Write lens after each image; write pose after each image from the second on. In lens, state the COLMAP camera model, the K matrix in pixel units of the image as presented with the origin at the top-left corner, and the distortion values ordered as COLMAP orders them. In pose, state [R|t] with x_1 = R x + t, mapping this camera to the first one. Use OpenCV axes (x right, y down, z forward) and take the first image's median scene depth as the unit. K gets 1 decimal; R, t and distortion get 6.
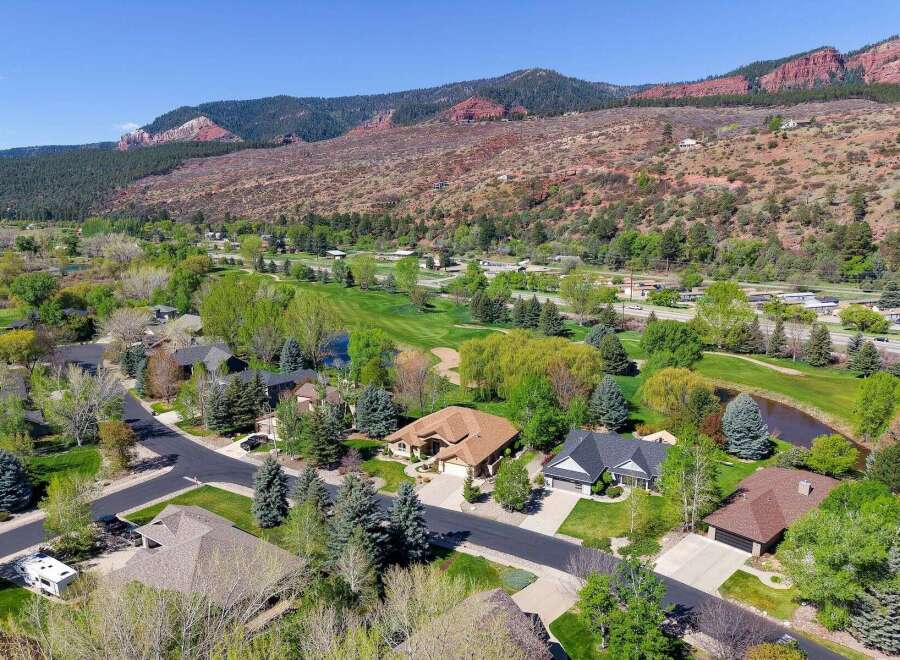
lens RADIAL K [[658.2, 0, 447.3], [0, 658.2, 357.1], [0, 0, 1]] dist [0.035304, -0.042955]
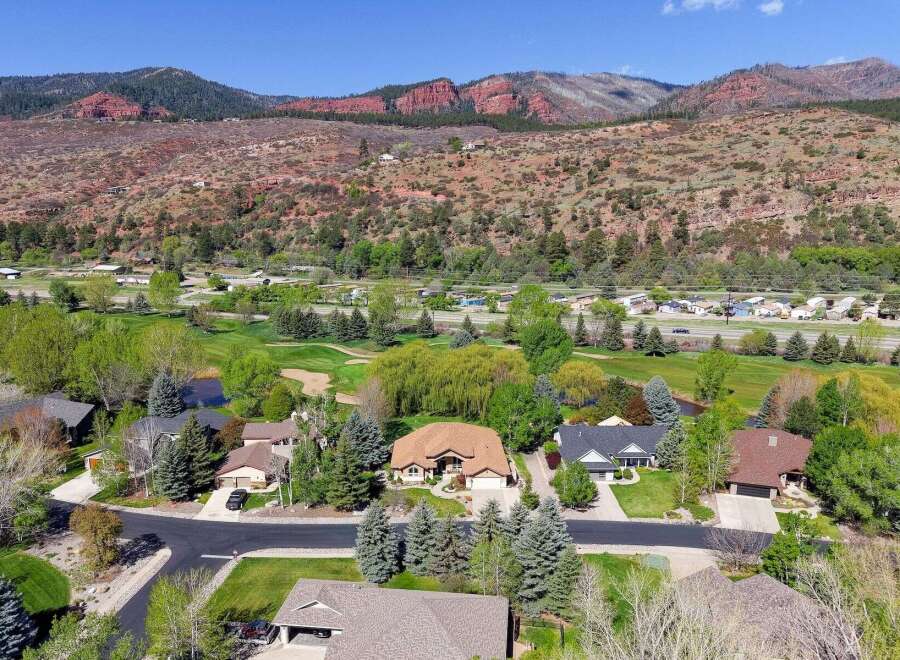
lens RADIAL K [[658.2, 0, 447.3], [0, 658.2, 357.1], [0, 0, 1]] dist [0.035304, -0.042955]
pose [[0.870620, -0.098958, 0.481900, -0.104186], [0.104743, 0.994387, 0.014964, -0.008594], [-0.480676, 0.037448, 0.876099, 0.028345]]
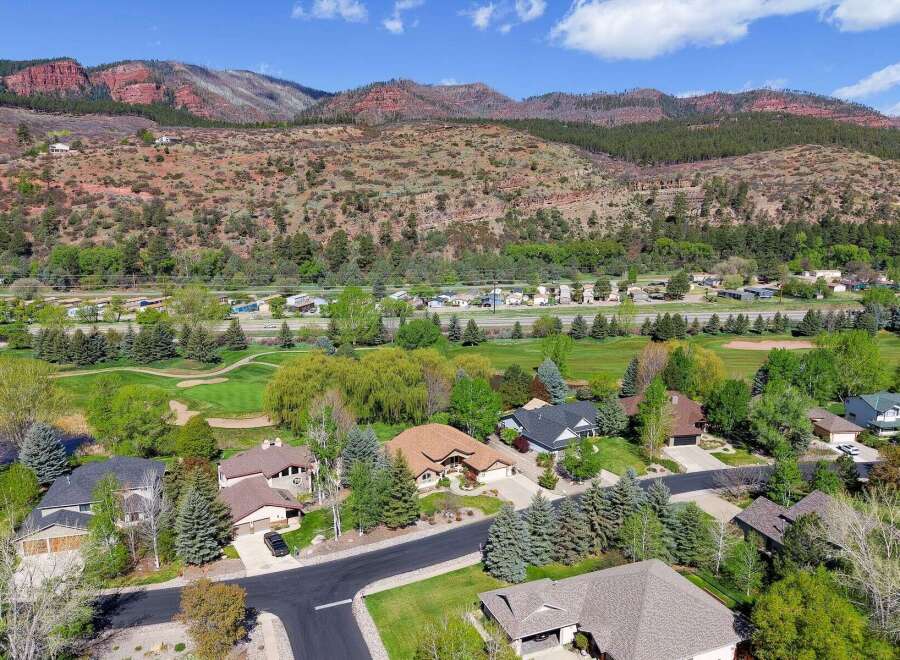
lens RADIAL K [[658.2, 0, 447.3], [0, 658.2, 357.1], [0, 0, 1]] dist [0.035304, -0.042955]
pose [[0.522201, -0.172463, 0.835202, -0.180182], [0.183554, 0.979115, 0.087415, -0.024558], [-0.832835, 0.107657, 0.542952, 0.097293]]
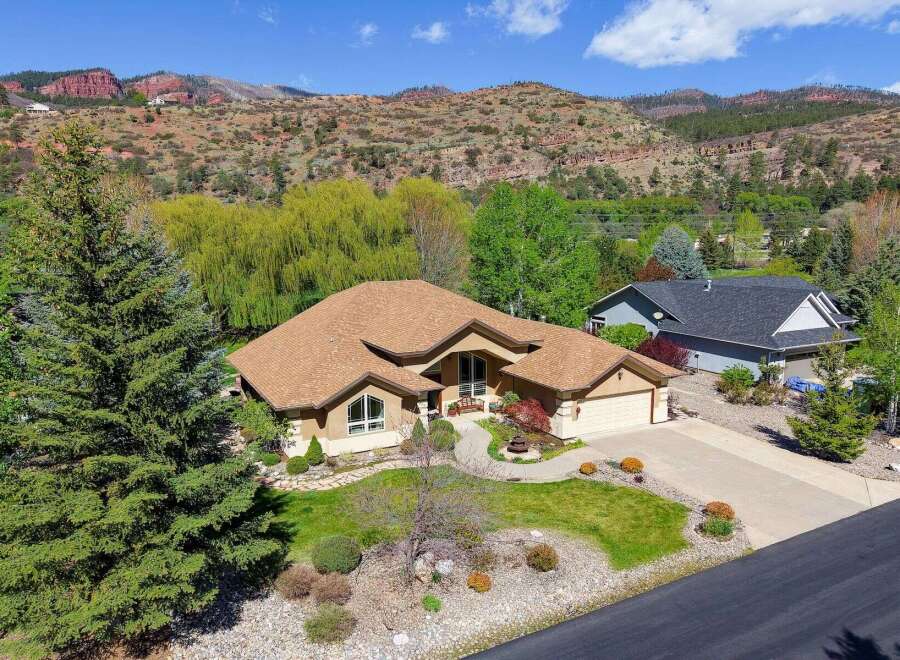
lens RADIAL K [[658.2, 0, 447.3], [0, 658.2, 357.1], [0, 0, 1]] dist [0.035304, -0.042955]
pose [[0.565823, -0.154943, 0.809838, -0.055768], [0.190337, 0.980202, 0.054552, 0.023599], [-0.802257, 0.123276, 0.584112, 0.181894]]
